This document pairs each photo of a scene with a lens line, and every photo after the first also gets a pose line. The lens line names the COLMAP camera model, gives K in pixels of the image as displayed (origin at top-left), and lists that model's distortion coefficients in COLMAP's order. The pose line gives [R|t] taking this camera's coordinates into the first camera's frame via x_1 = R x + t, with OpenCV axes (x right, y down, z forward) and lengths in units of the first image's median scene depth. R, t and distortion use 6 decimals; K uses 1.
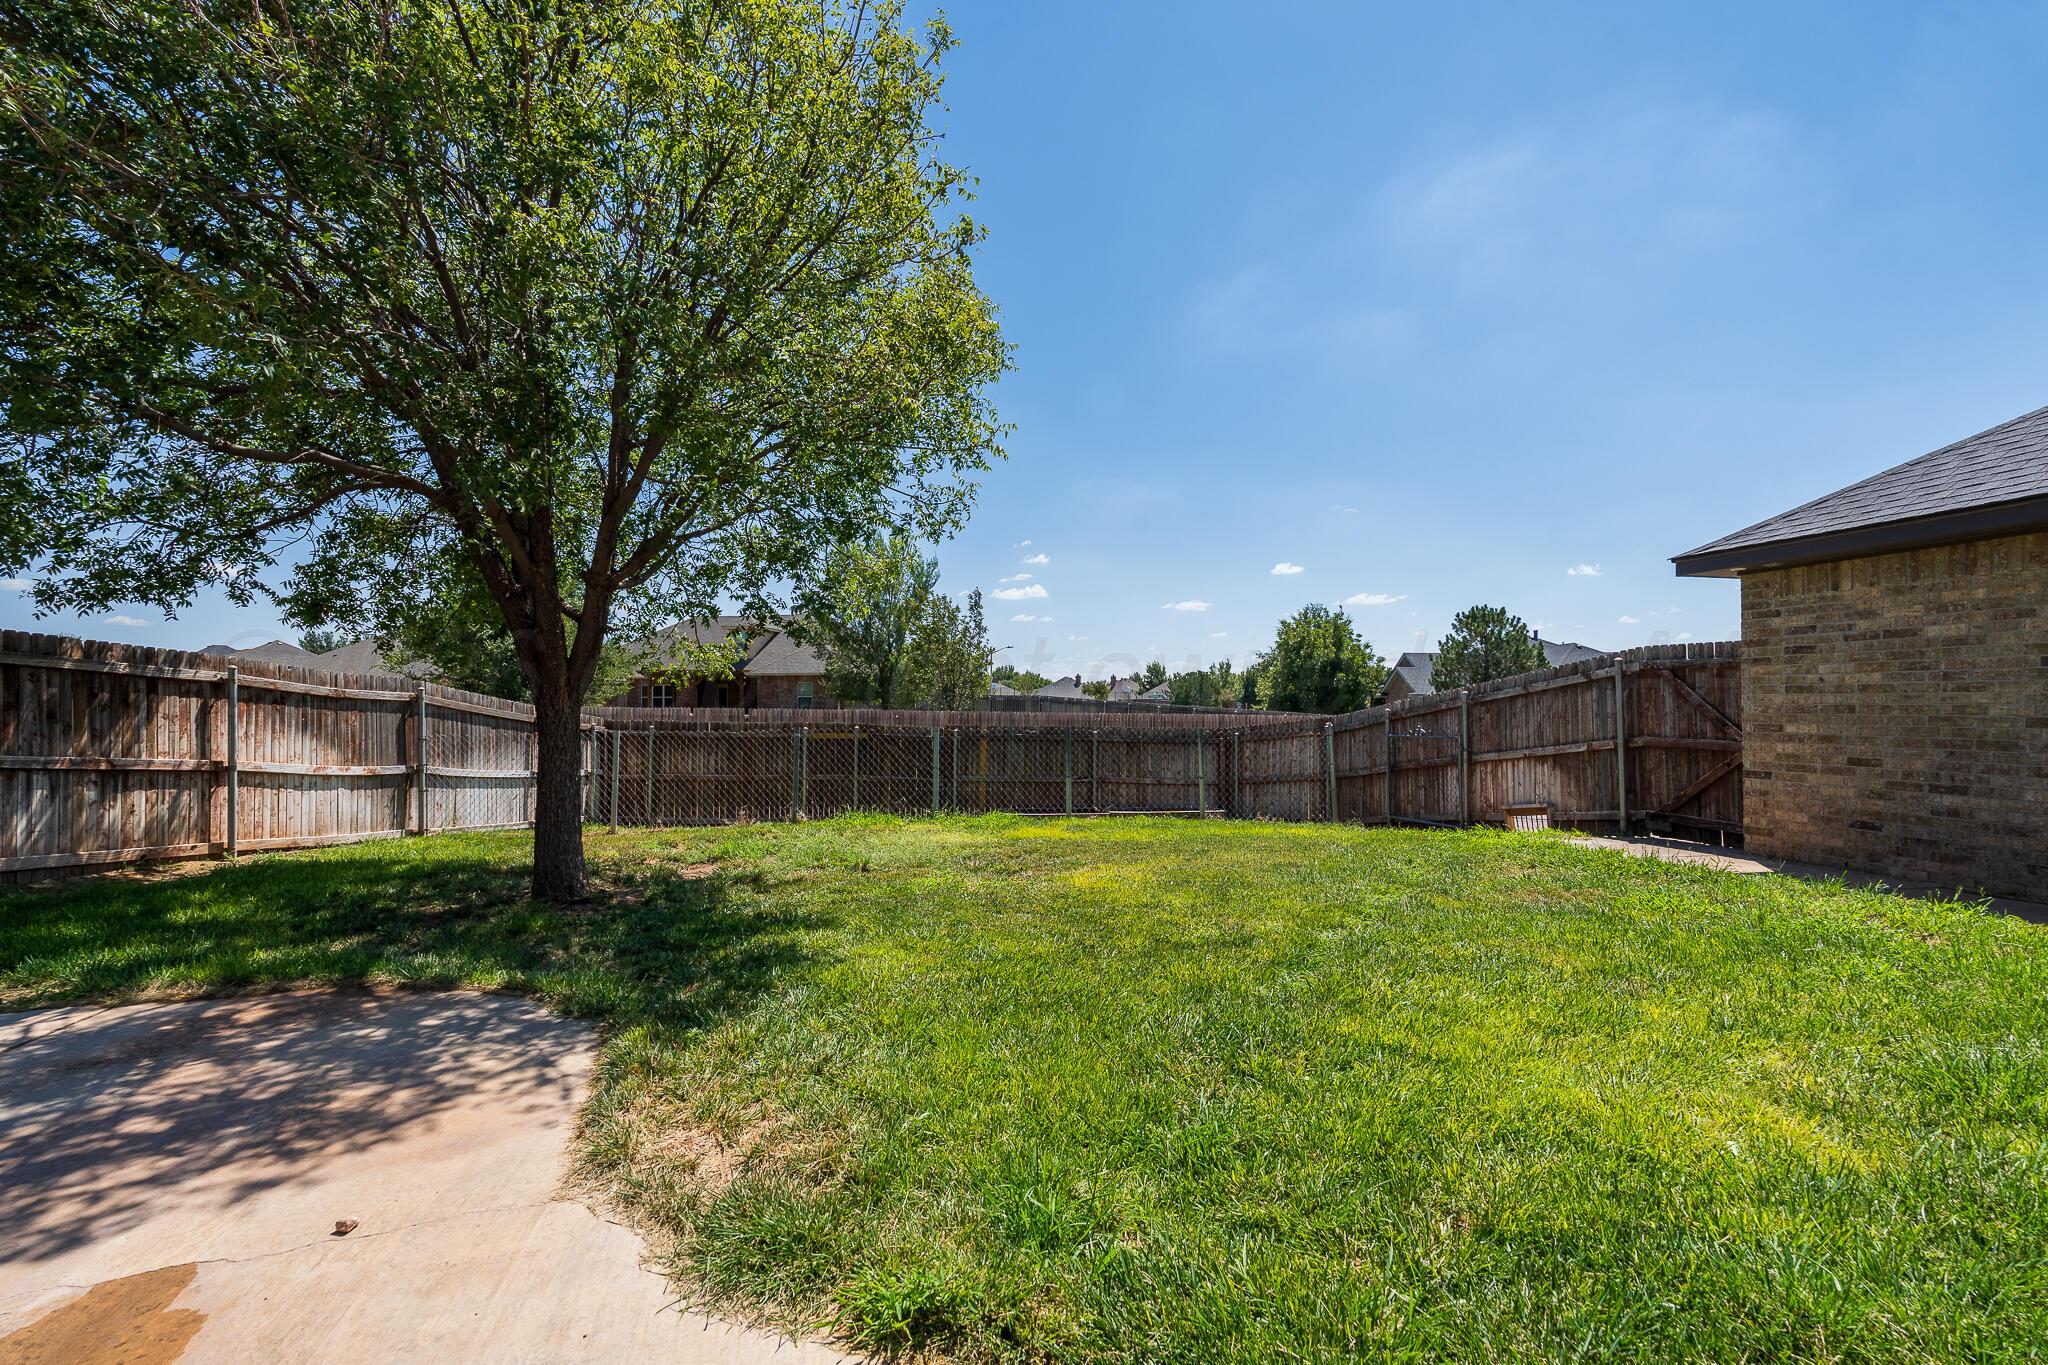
lens RADIAL K [[894.7, 0, 1031.0], [0, 894.7, 683.7], [0, 0, 1]] dist [-0.003180, -0.000284]
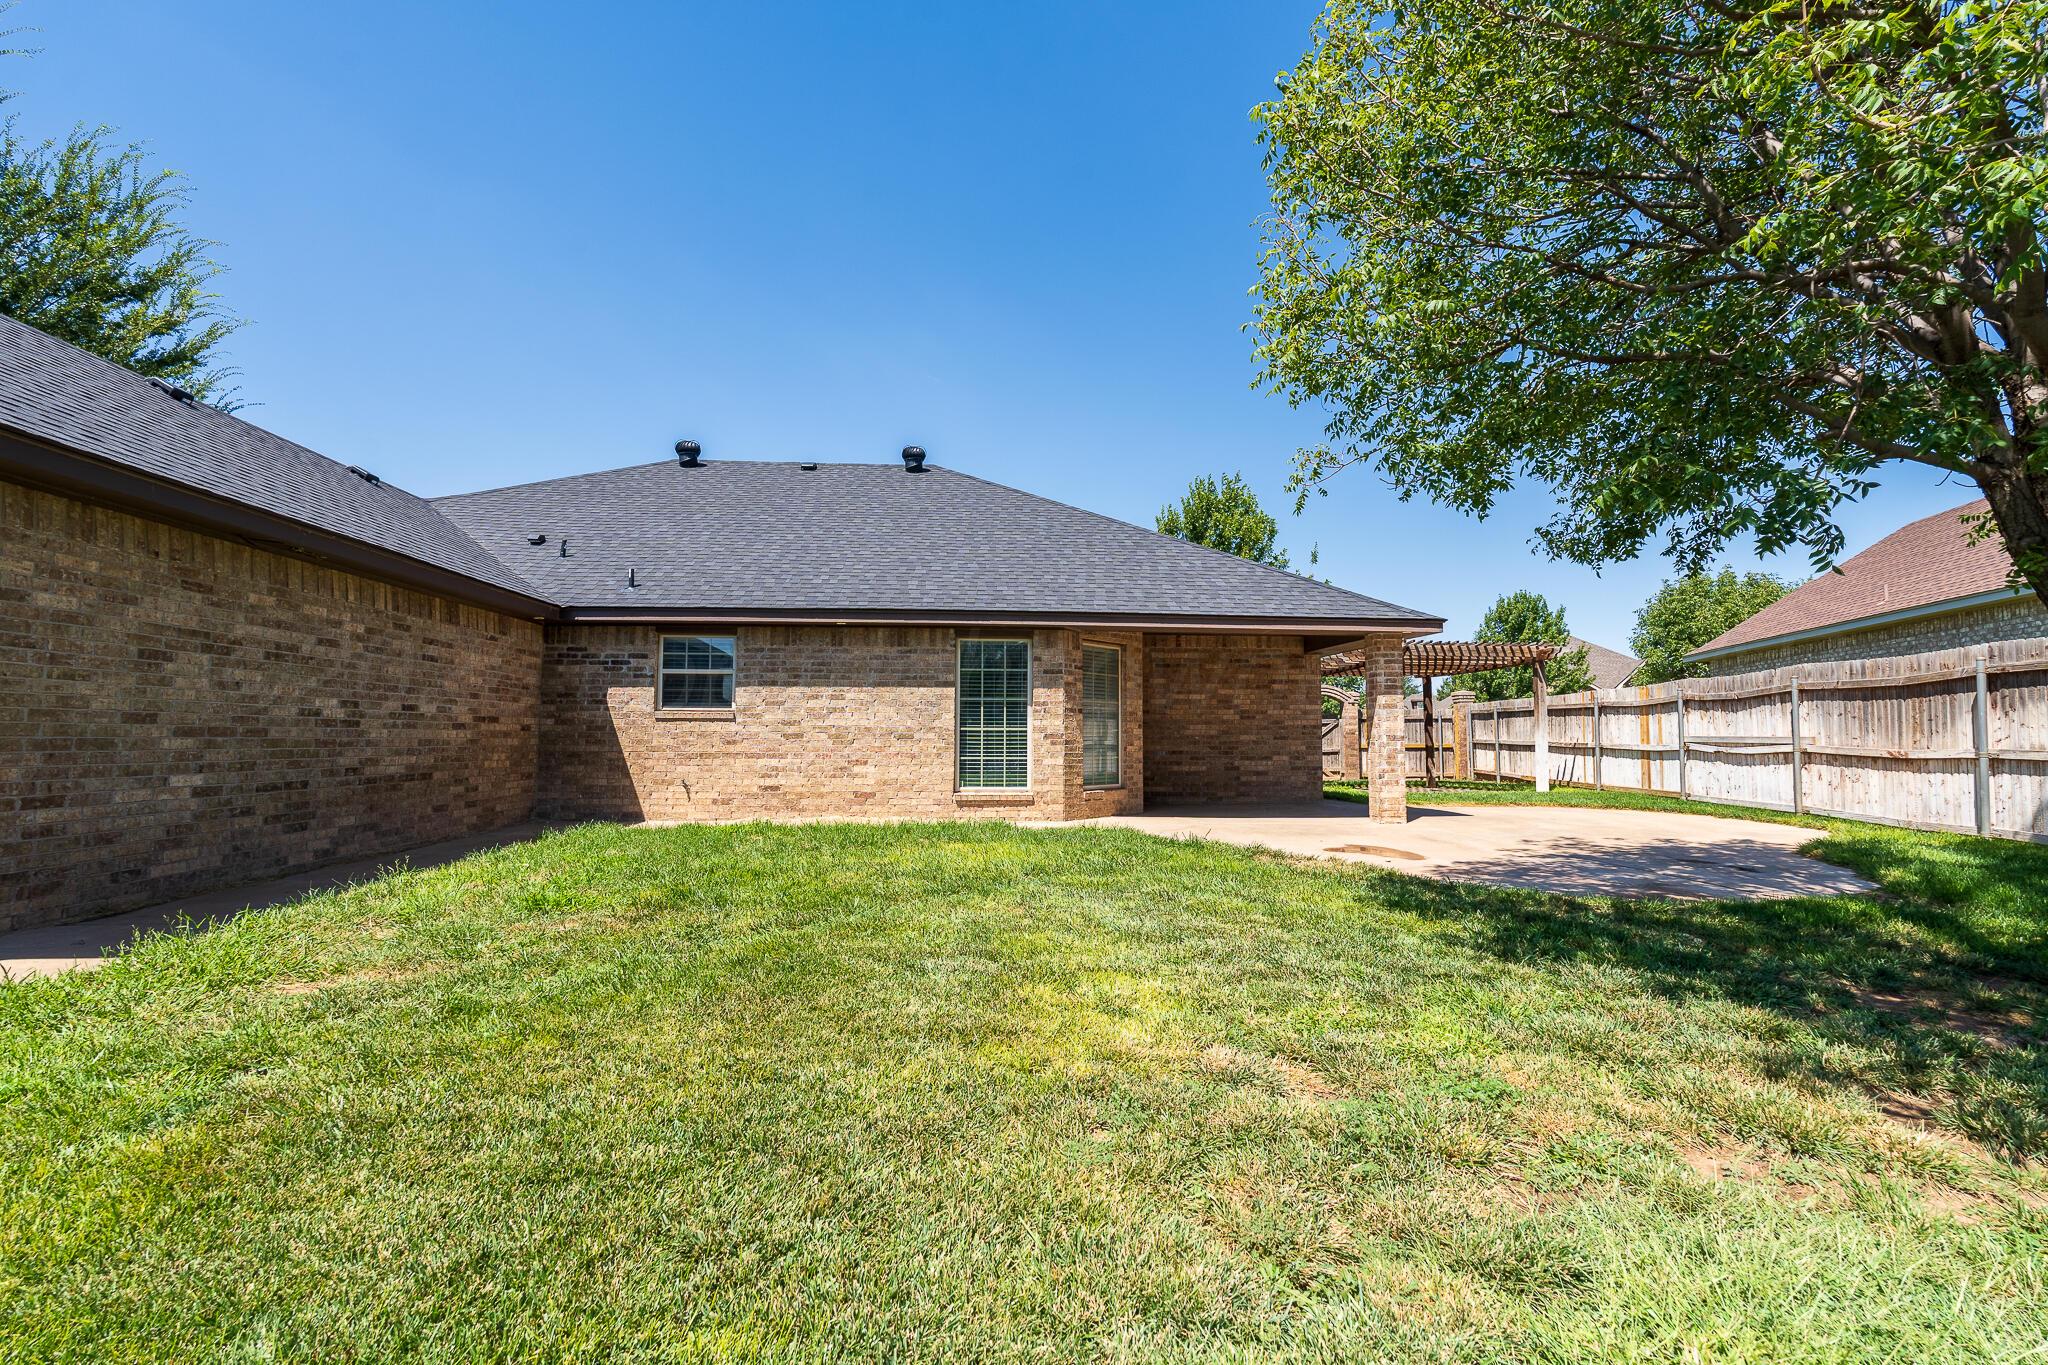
lens RADIAL K [[894.7, 0, 1020.8], [0, 894.7, 683.5], [0, 0, 1]] dist [-0.003180, -0.000284]
pose [[-0.989682, 0.004131, 0.143221, 0.065317], [-0.008175, 0.996328, -0.085229, 0.079647], [-0.143047, -0.085520, -0.986014, 1.785360]]
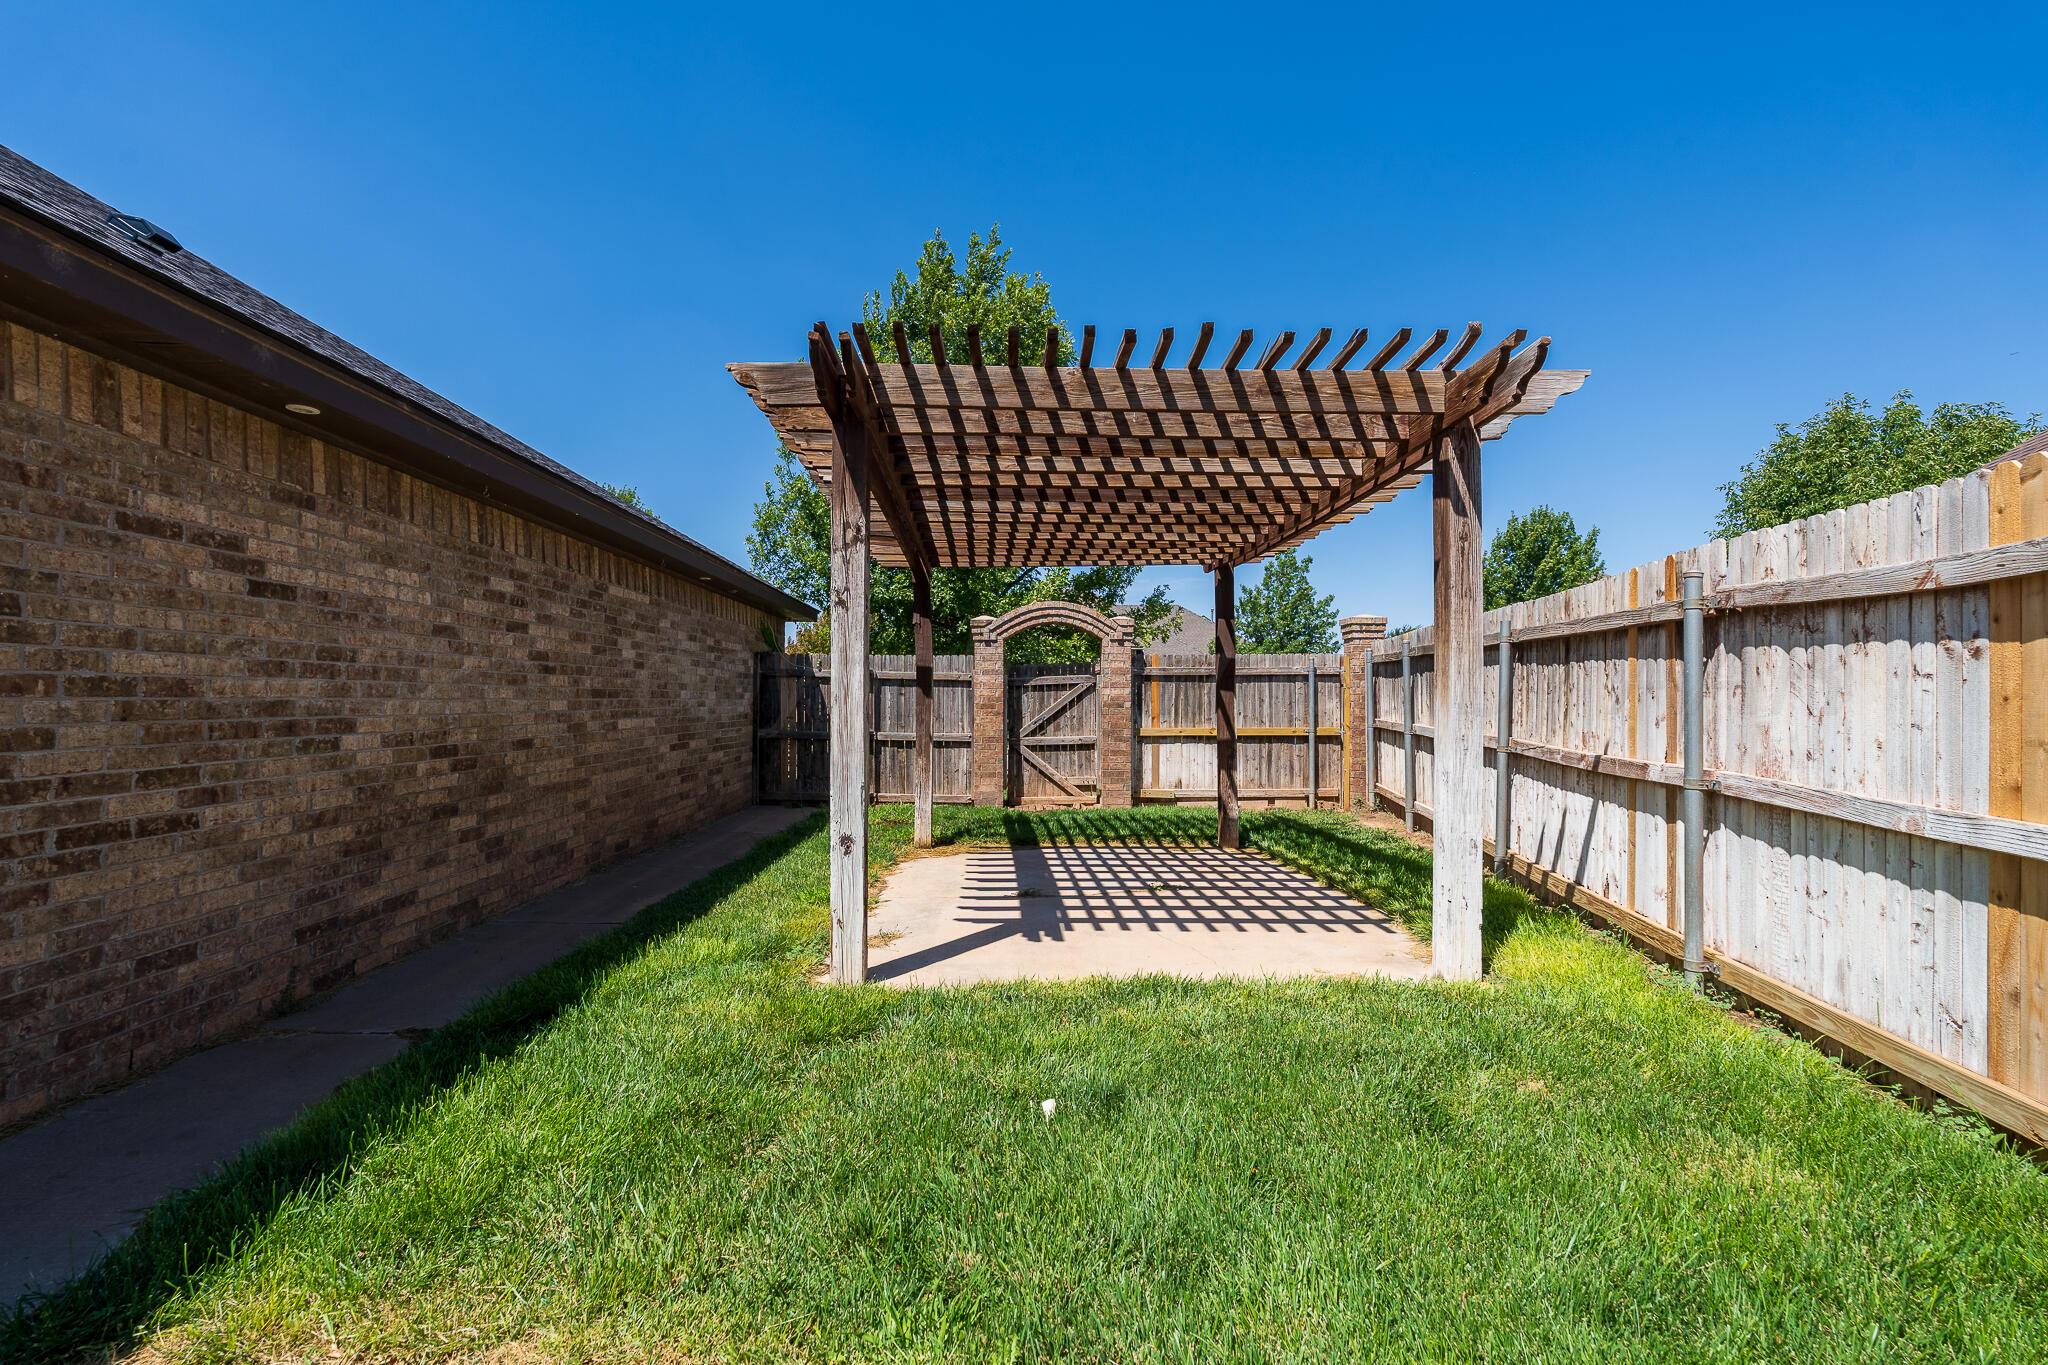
lens RADIAL K [[894.7, 0, 1018.5], [0, 894.7, 693.0], [0, 0, 1]] dist [-0.003180, -0.000284]
pose [[-0.985158, -0.004563, 0.171589, -0.940672], [-0.009847, 0.999503, -0.029957, -0.018950], [-0.171367, -0.031202, -0.984713, -0.506066]]
